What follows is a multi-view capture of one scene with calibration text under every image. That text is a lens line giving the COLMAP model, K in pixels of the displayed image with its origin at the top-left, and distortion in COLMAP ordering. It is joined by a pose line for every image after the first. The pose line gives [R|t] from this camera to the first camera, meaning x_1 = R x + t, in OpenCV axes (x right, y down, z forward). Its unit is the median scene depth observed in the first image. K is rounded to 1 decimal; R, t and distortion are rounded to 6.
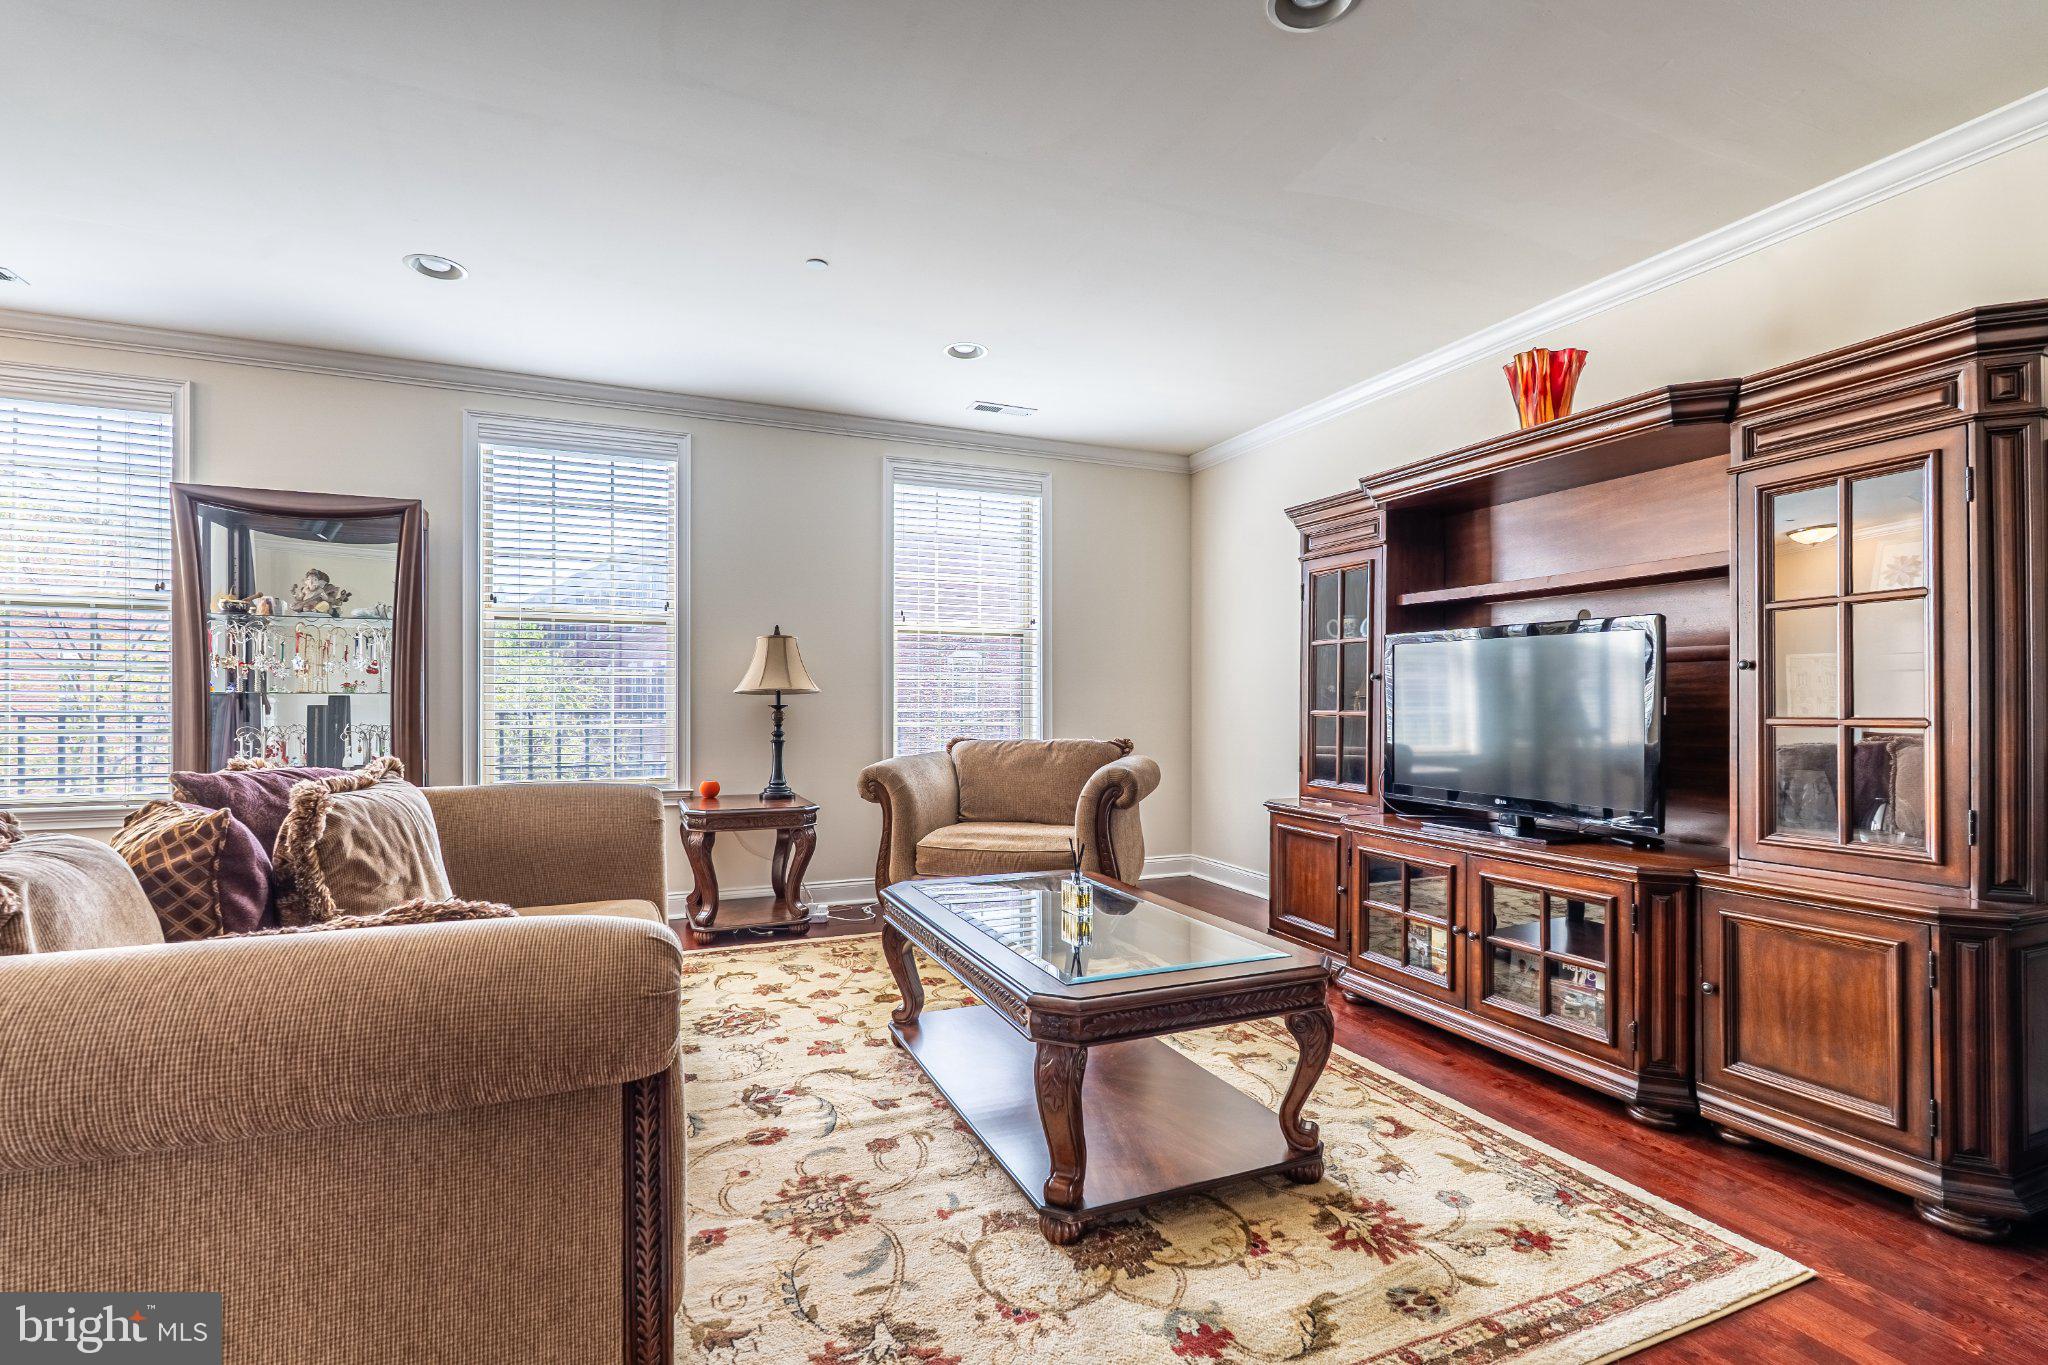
lens RADIAL K [[895.2, 0, 1020.7], [0, 895.2, 691.1], [0, 0, 1]] dist [-0.008762, 0.000537]
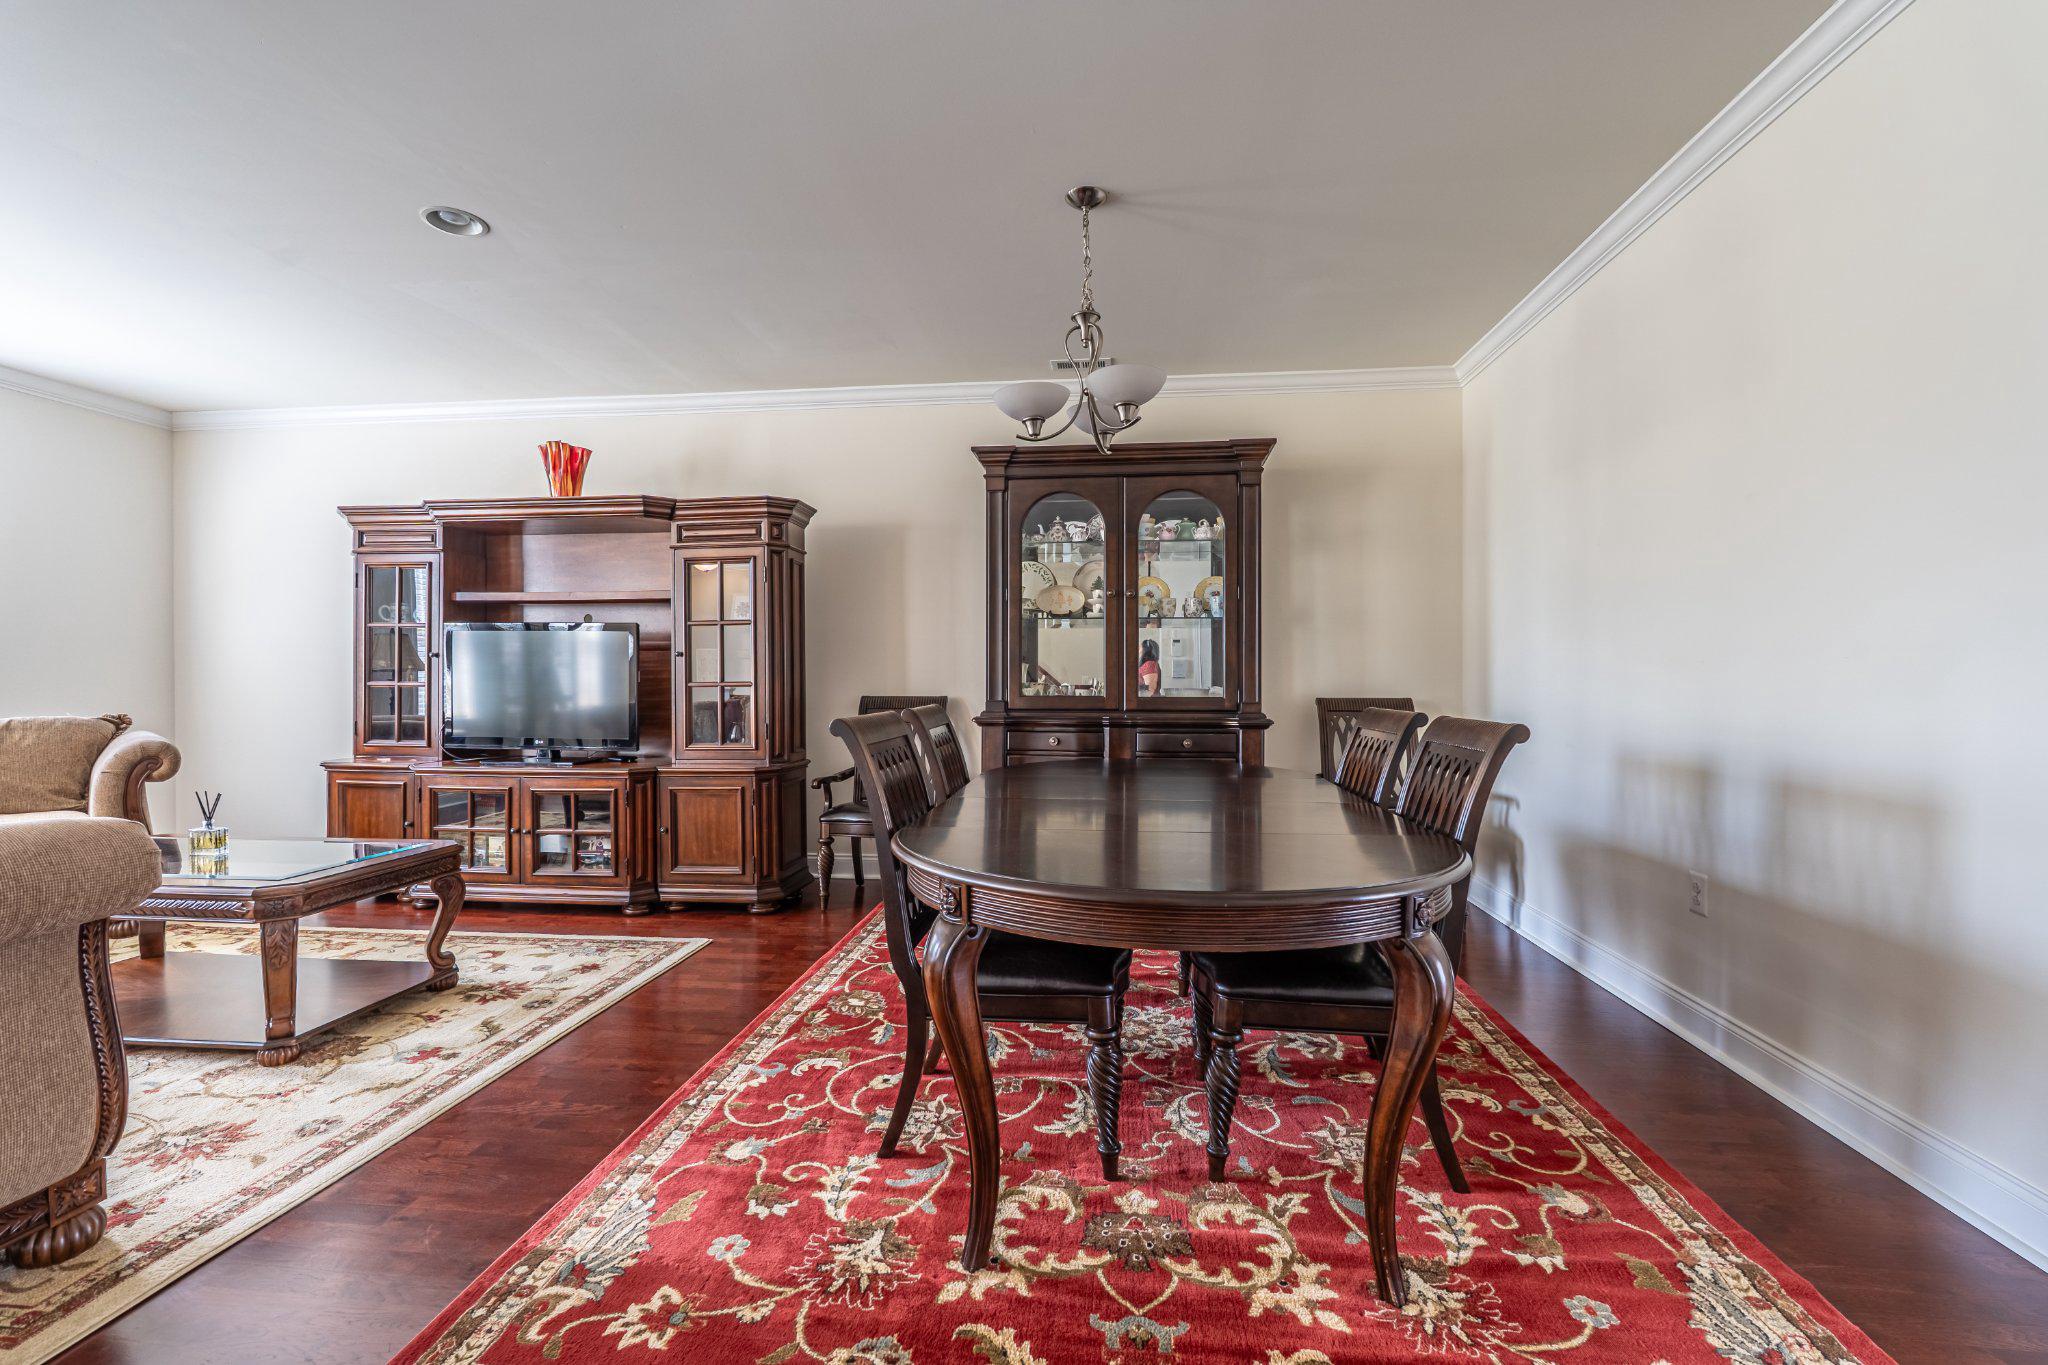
lens RADIAL K [[995.5, 0, 1036.9], [0, 995.5, 706.5], [0, 0, 1]] dist [0.013081, 0.000457]
pose [[0.492811, -0.027581, 0.869699, -0.586398], [-0.008138, 0.999308, 0.036302, -0.001540], [-0.870099, -0.024968, 0.492245, -0.629444]]
